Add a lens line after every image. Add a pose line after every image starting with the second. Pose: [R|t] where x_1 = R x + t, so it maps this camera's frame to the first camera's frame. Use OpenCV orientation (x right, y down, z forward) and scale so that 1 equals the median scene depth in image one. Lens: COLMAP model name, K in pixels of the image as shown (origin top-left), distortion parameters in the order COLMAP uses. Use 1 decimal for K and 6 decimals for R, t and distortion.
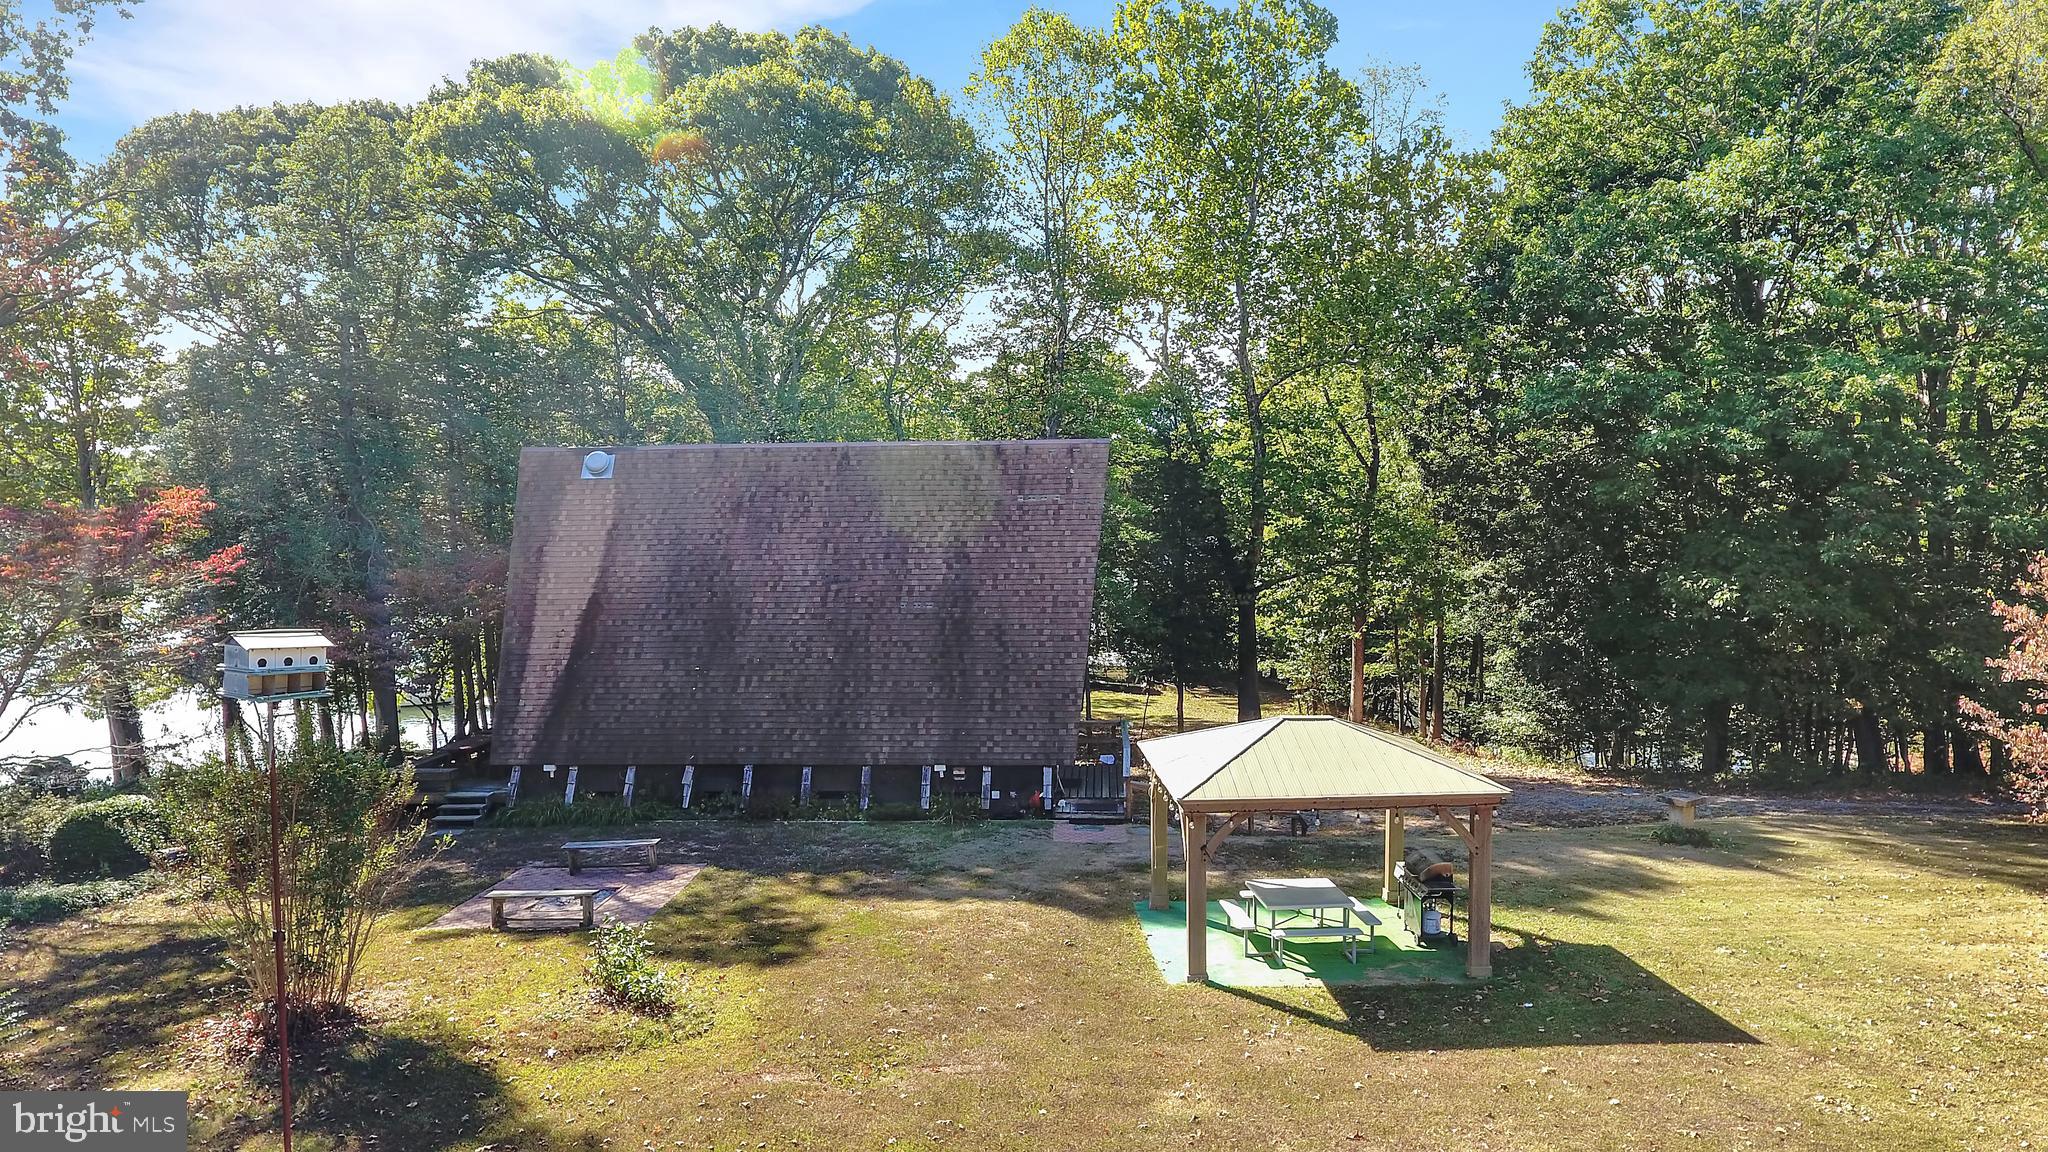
lens RADIAL K [[1166.2, 0, 1019.9], [0, 1166.2, 585.3], [0, 0, 1]] dist [-0.004722, 0.002247]
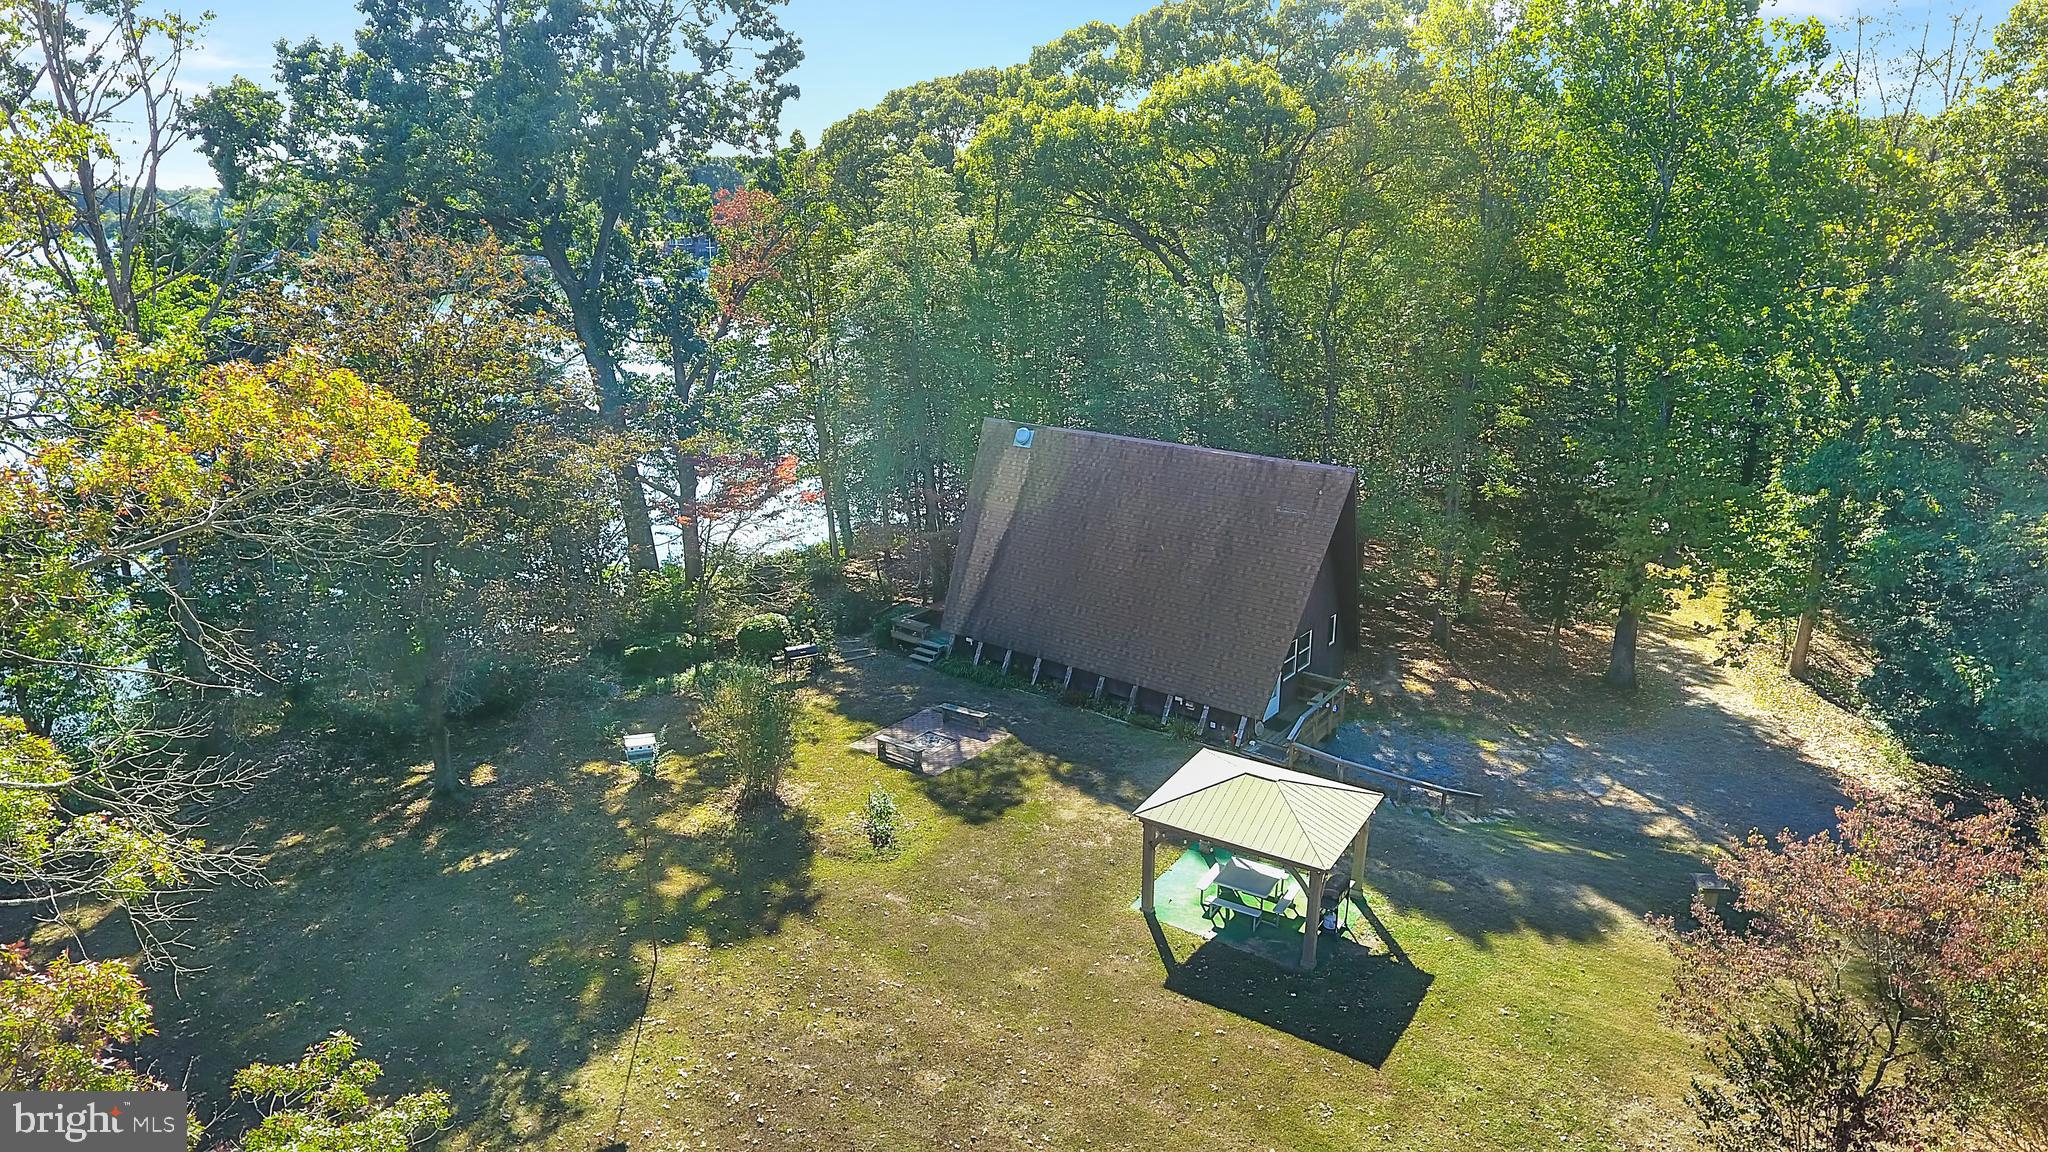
lens RADIAL K [[1166.2, 0, 1024.3], [0, 1166.2, 581.4], [0, 0, 1]] dist [-0.004722, 0.002247]
pose [[0.836872, 0.176721, -0.518087, 0.505953], [-0.045836, 0.965753, 0.255381, -0.353080], [0.545476, -0.189974, 0.816313, -0.273823]]
